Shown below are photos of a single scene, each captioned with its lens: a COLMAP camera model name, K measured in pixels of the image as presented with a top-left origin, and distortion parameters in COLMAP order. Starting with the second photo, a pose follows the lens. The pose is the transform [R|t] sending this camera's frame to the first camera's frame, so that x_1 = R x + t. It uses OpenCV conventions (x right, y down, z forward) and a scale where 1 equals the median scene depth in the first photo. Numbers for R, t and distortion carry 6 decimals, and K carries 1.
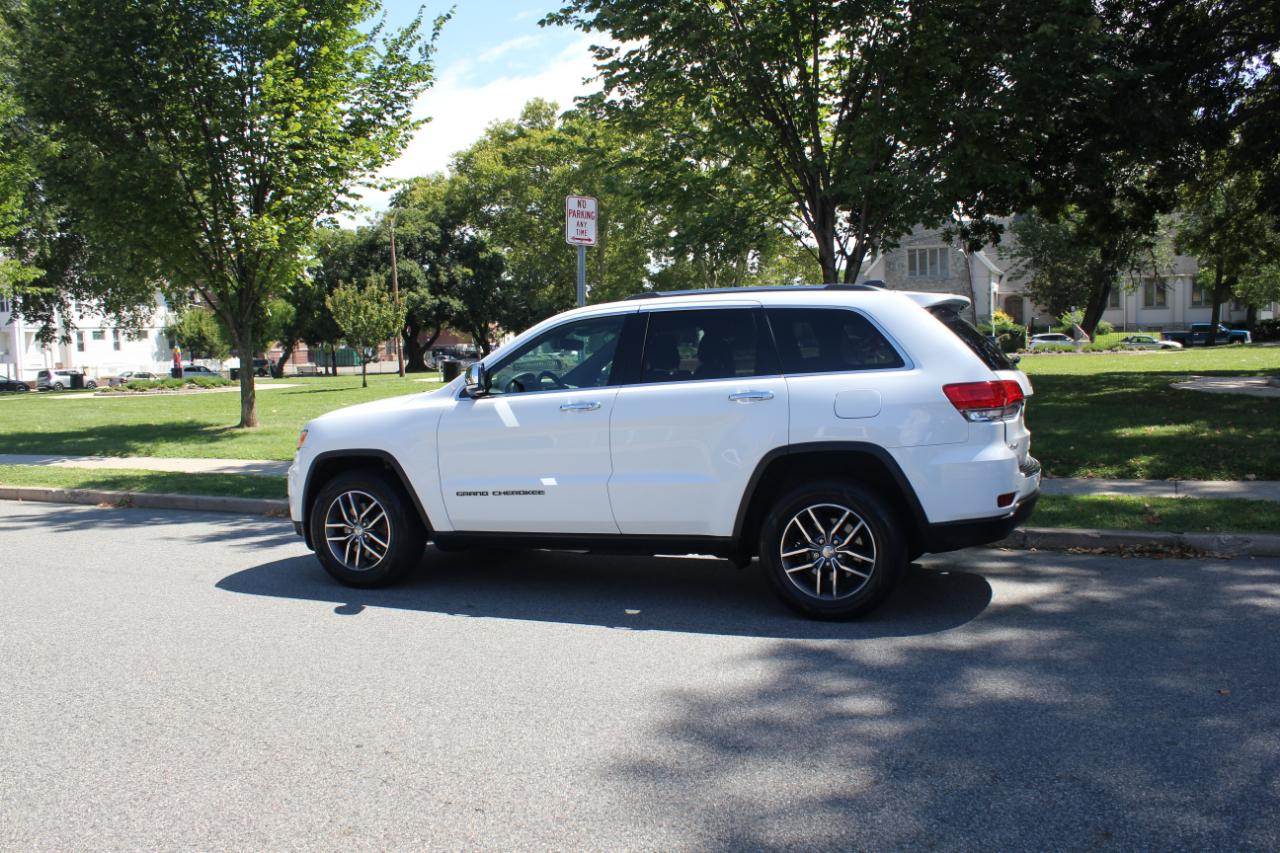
lens RADIAL K [[1137.5, 0, 644.3], [0, 1137.5, 424.8], [0, 0, 1]] dist [-0.059116, 0.011571]
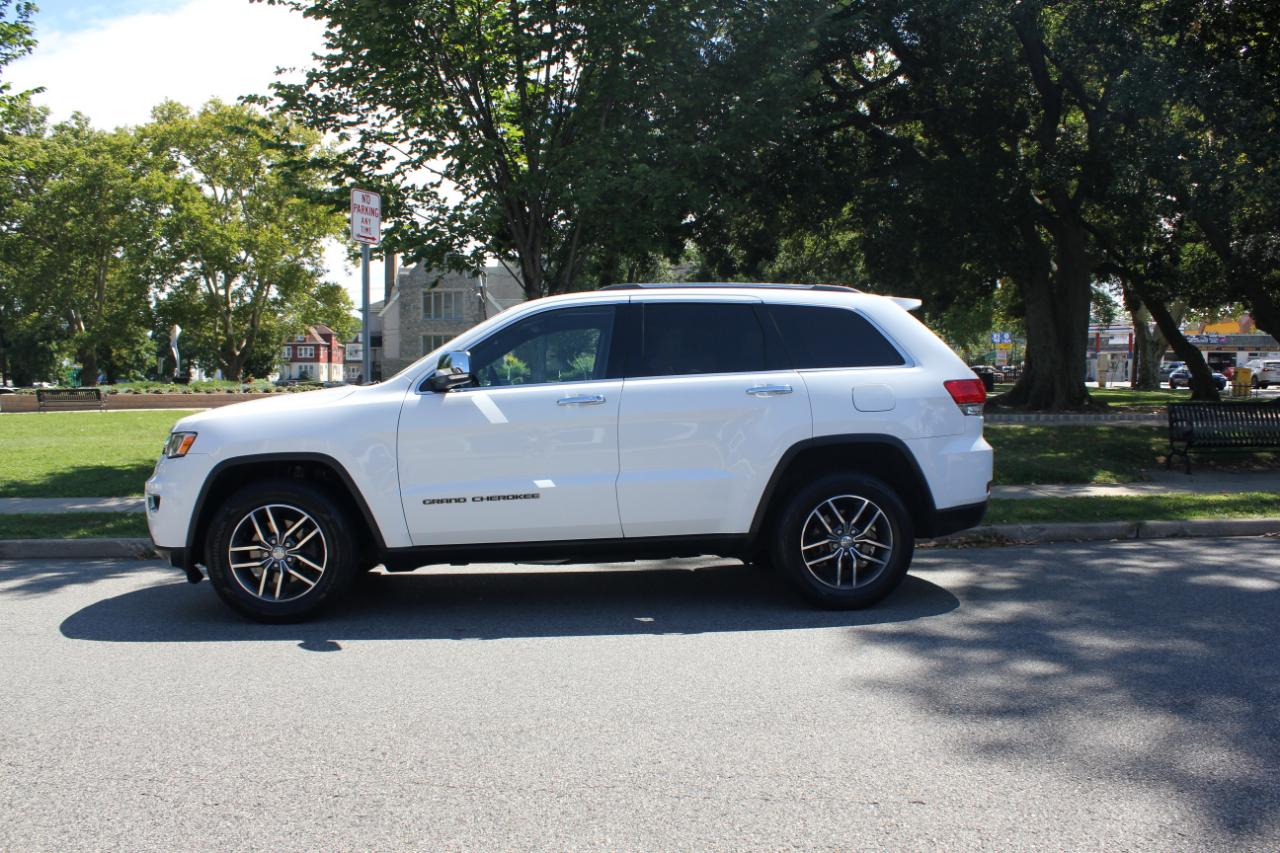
lens RADIAL K [[1137.5, 0, 644.3], [0, 1137.5, 424.8], [0, 0, 1]] dist [-0.059116, 0.011571]
pose [[0.889091, 0.002737, 0.457723, -0.442291], [0.015165, 0.999257, -0.035433, 0.037286], [-0.457480, 0.038445, 0.888388, 0.158433]]
